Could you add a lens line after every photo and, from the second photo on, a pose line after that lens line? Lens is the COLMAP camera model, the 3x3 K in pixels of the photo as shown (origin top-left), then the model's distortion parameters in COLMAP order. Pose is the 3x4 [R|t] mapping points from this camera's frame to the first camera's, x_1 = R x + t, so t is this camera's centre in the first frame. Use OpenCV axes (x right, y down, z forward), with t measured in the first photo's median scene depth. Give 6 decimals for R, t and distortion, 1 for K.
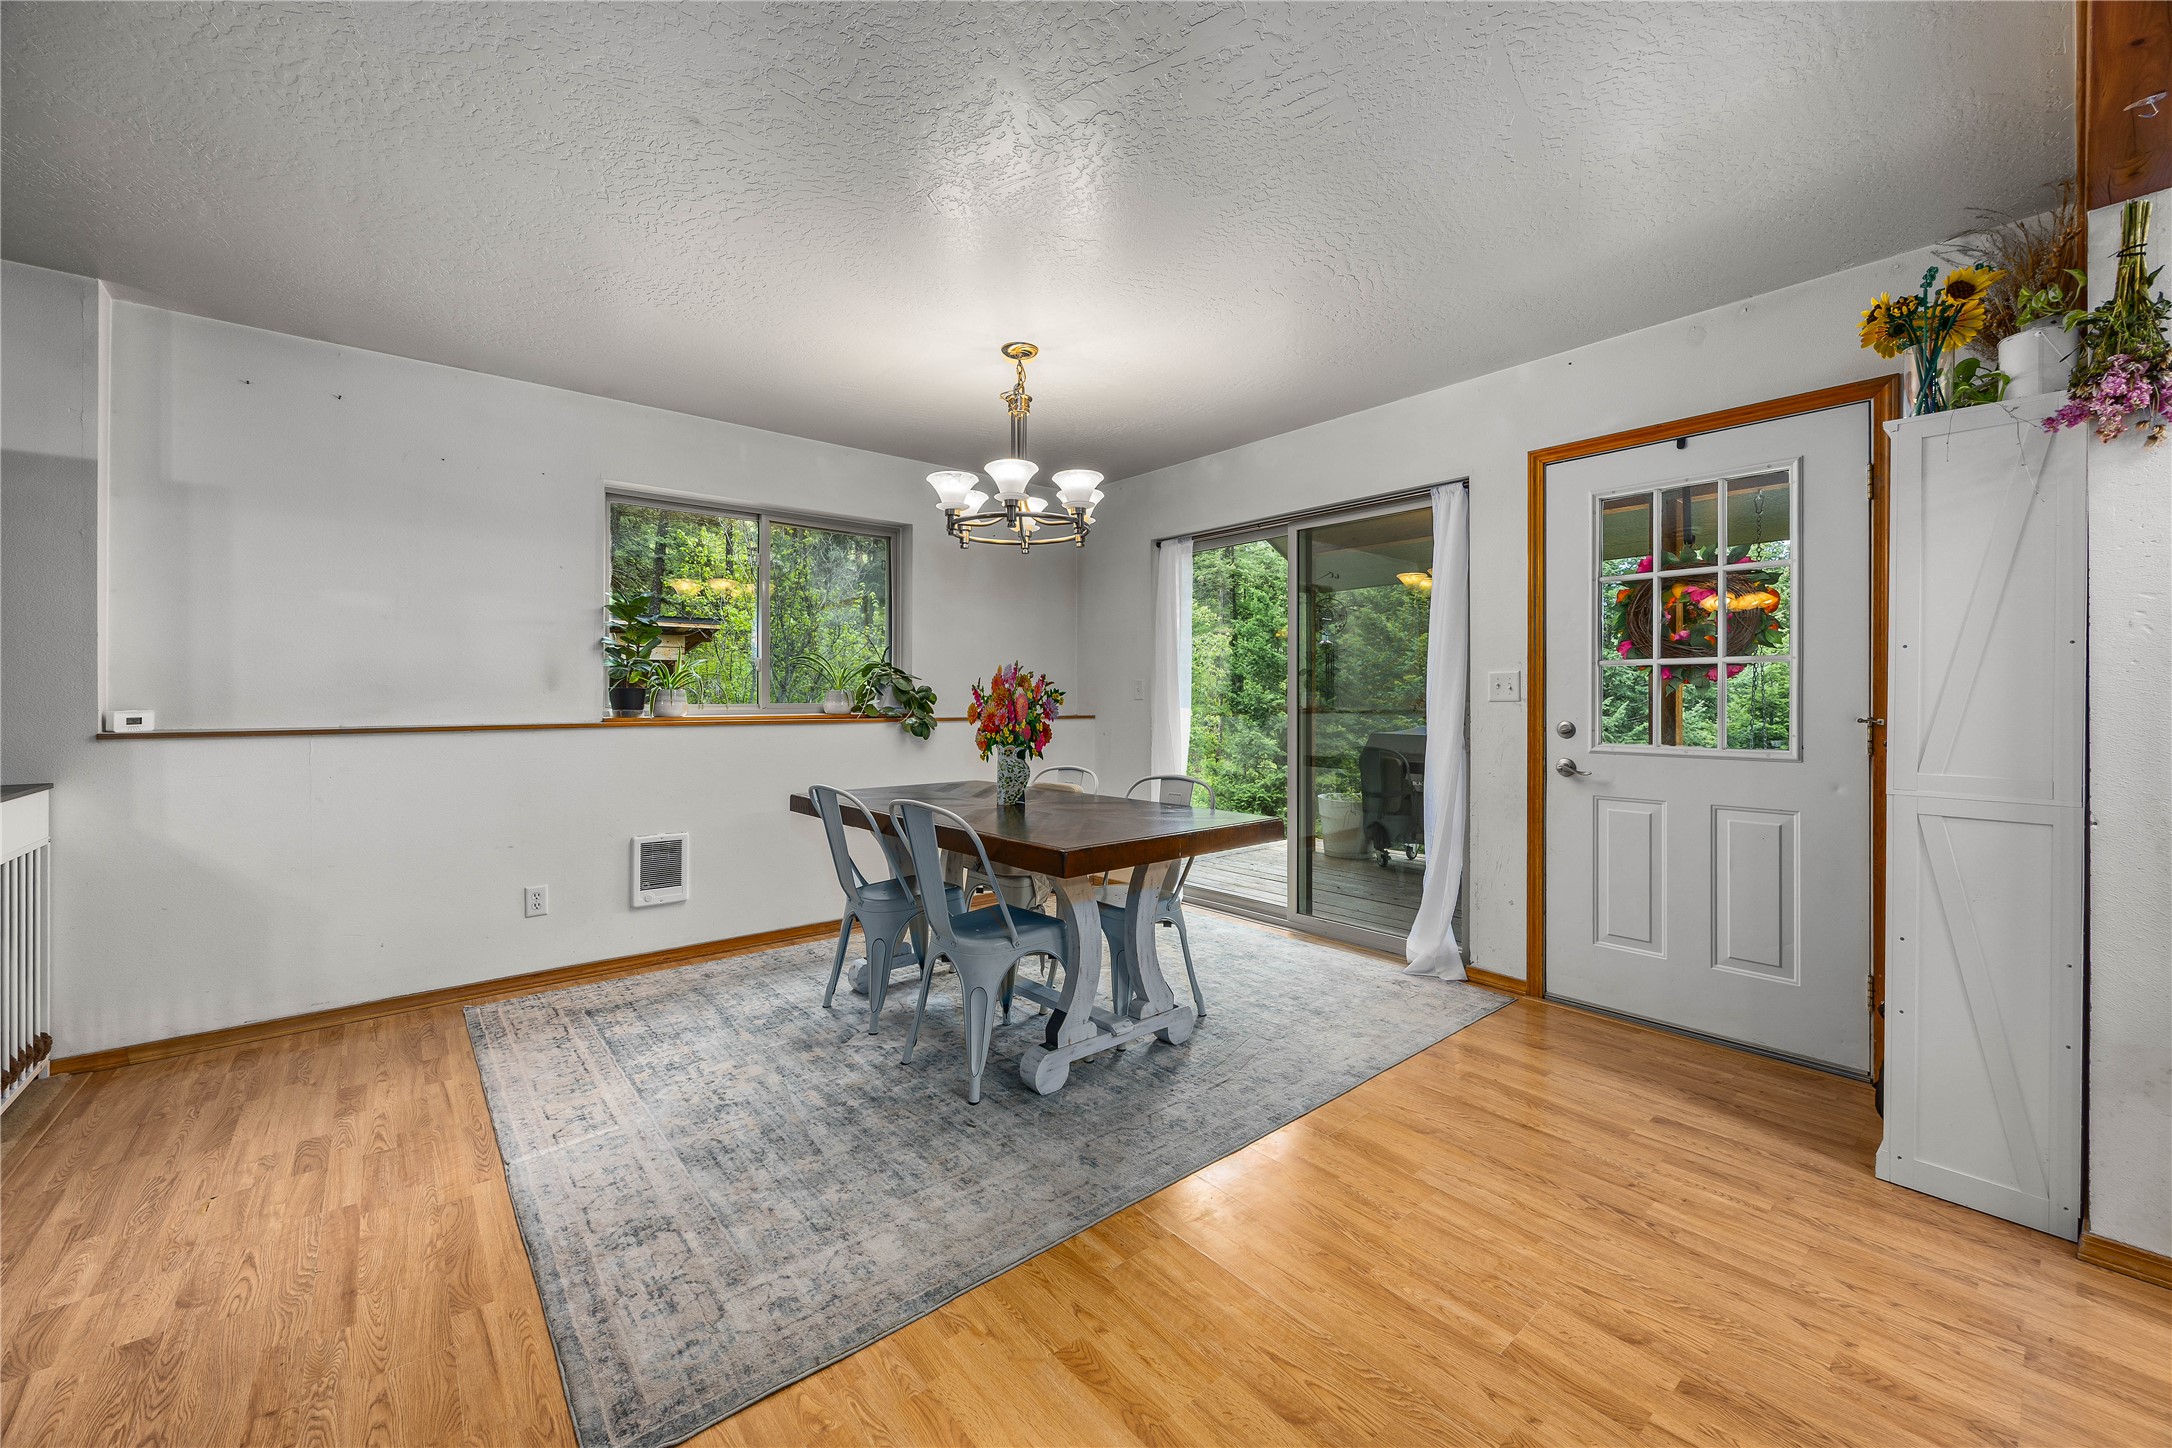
lens RADIAL K [[842.9, 0, 1084.6], [0, 842.9, 696.8], [0, 0, 1]] dist [-0.000904, -0.000009]
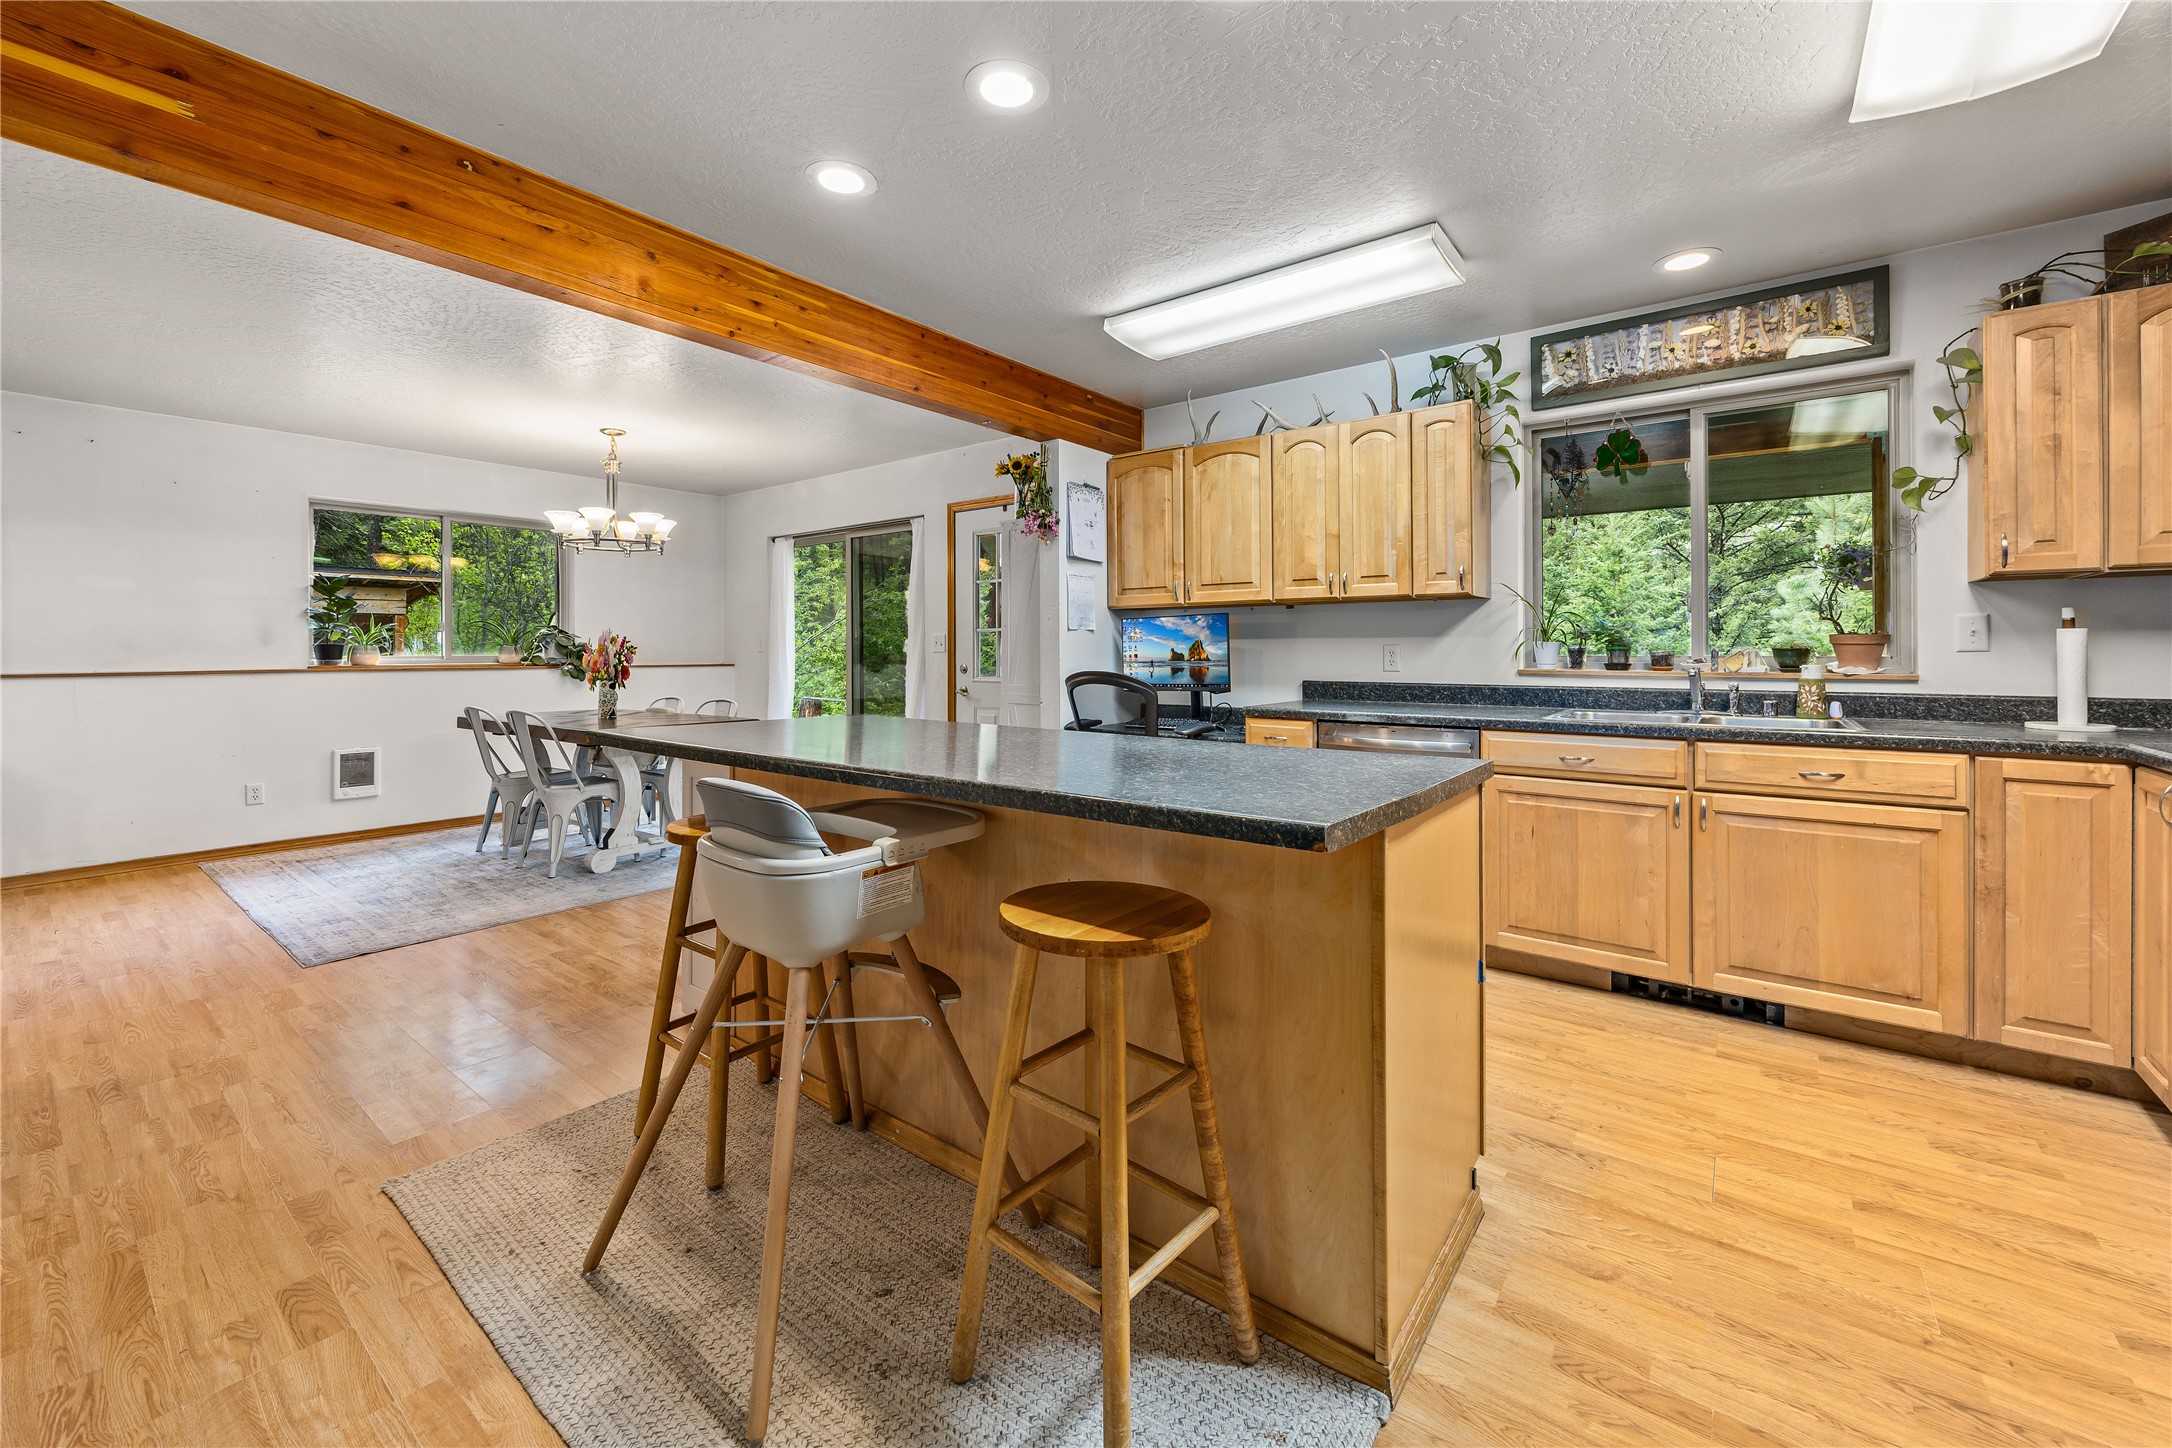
lens RADIAL K [[865.8, 0, 1080.8], [0, 865.8, 656.3], [0, 0, 1]] dist [-0.000431, 0.000052]
pose [[0.978471, -0.003047, 0.206363, 0.454804], [0.001342, 0.999964, 0.008402, -0.001079], [-0.206381, -0.007944, 0.978439, -0.787975]]
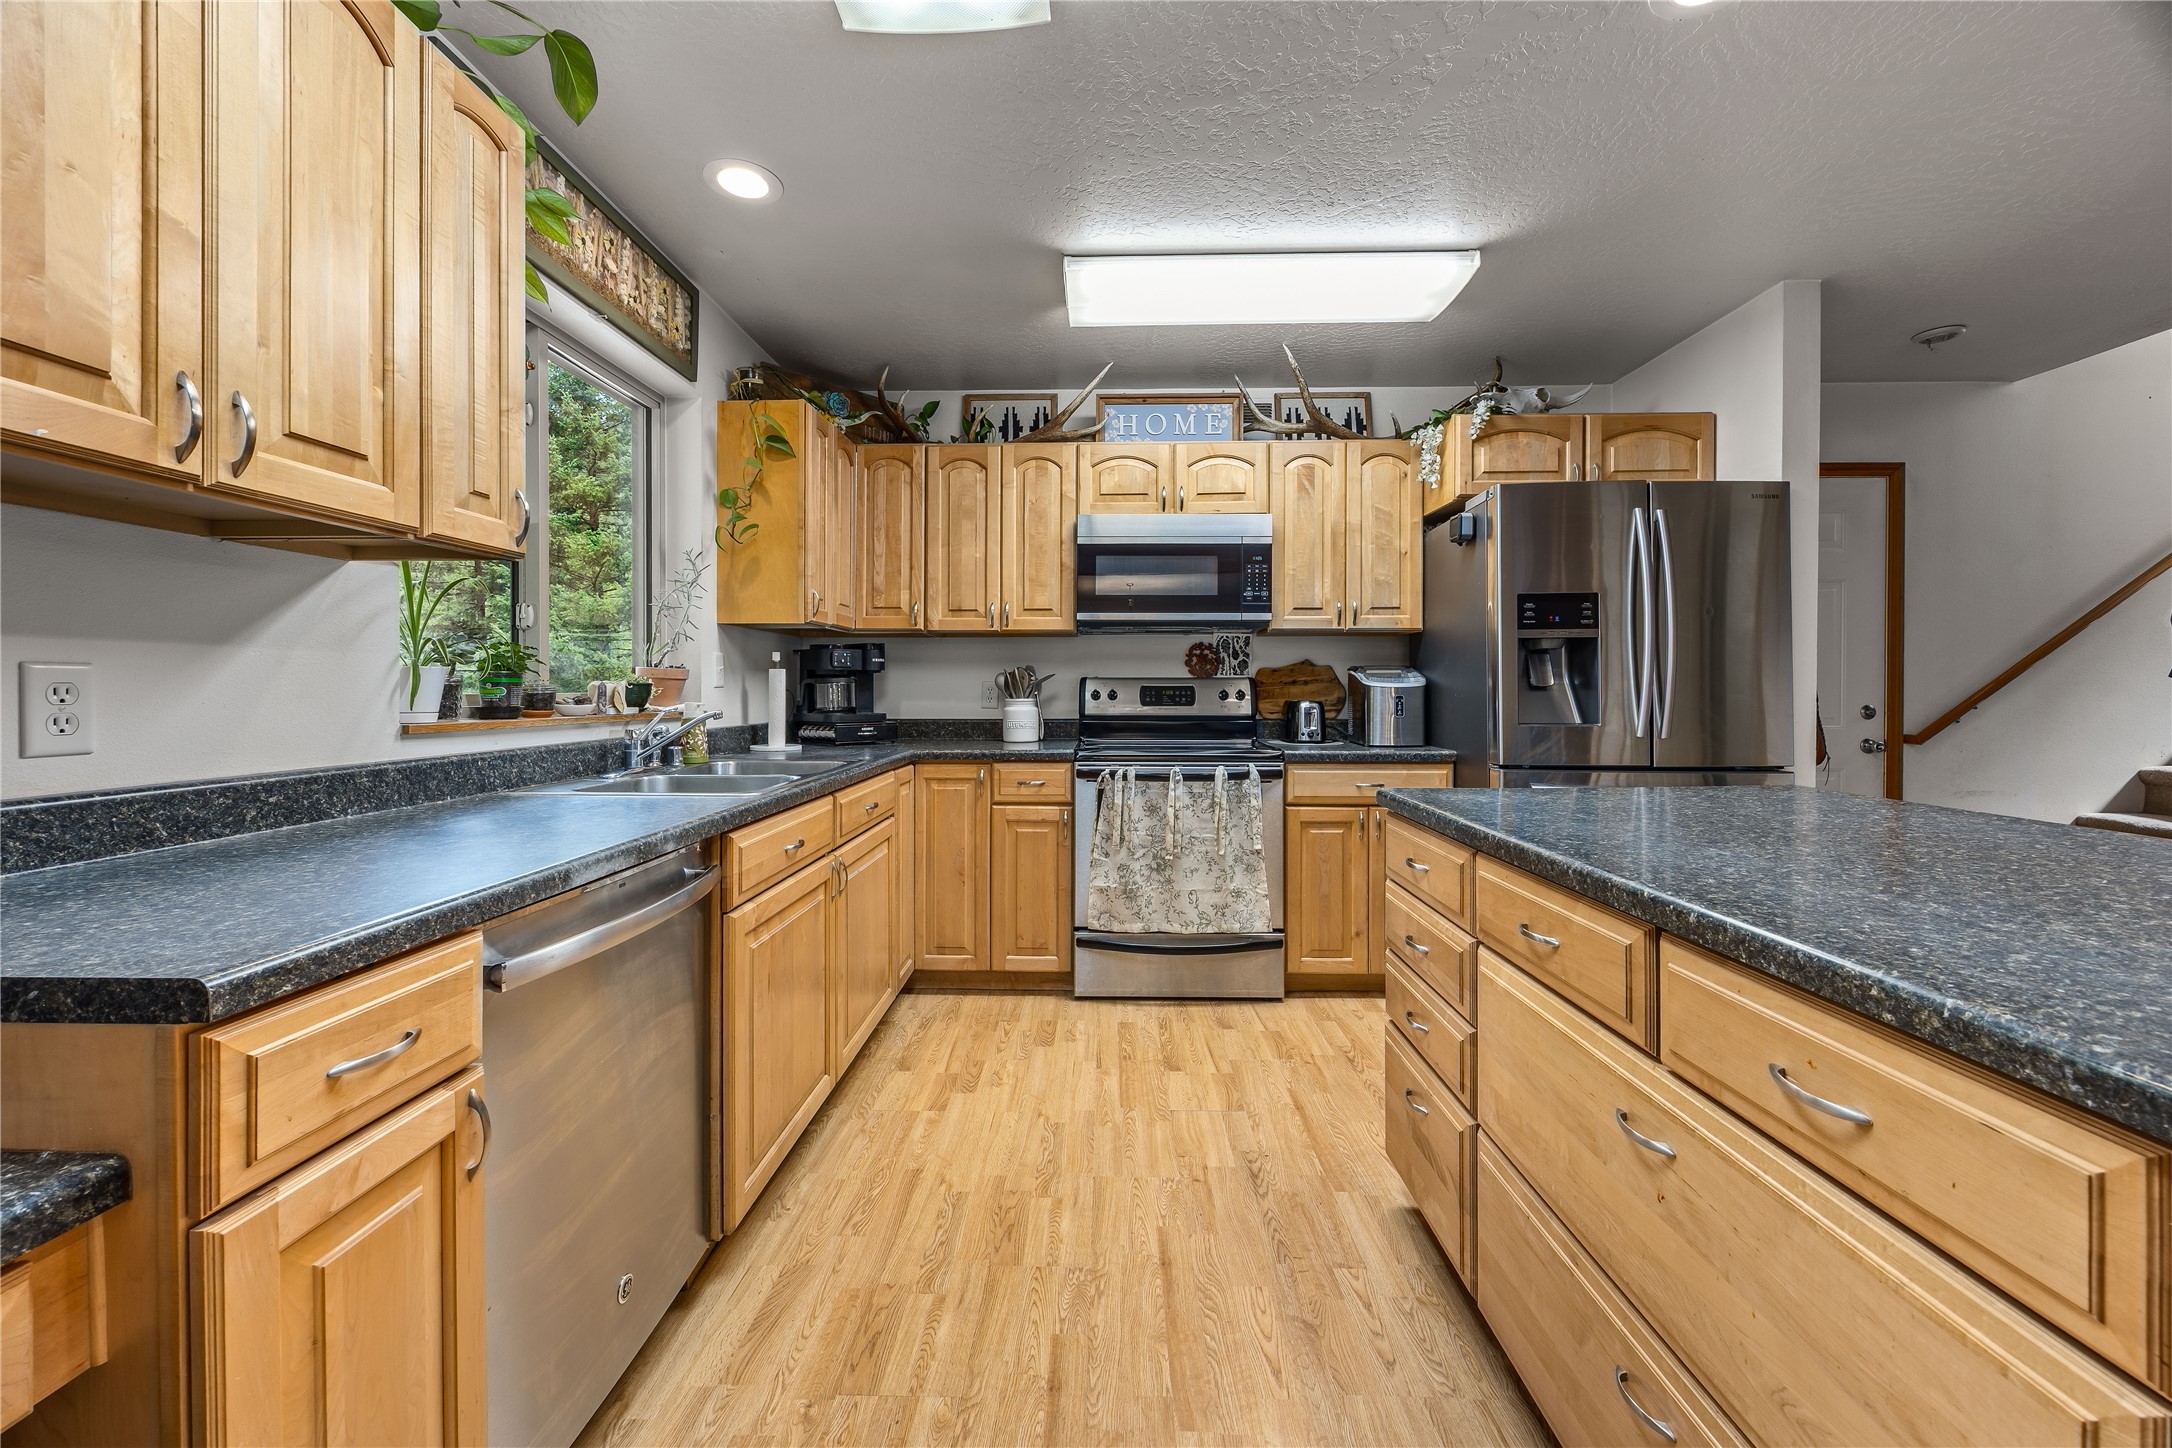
lens RADIAL K [[842.8, 0, 1081.9], [0, 842.8, 689.2], [0, 0, 1]] dist [-0.000393, 0.000012]
pose [[-0.744150, -0.000151, 0.668013, 0.606398], [-0.000625, 1.000000, -0.000471, 0.004827], [-0.668013, -0.000768, -0.744149, 0.340223]]
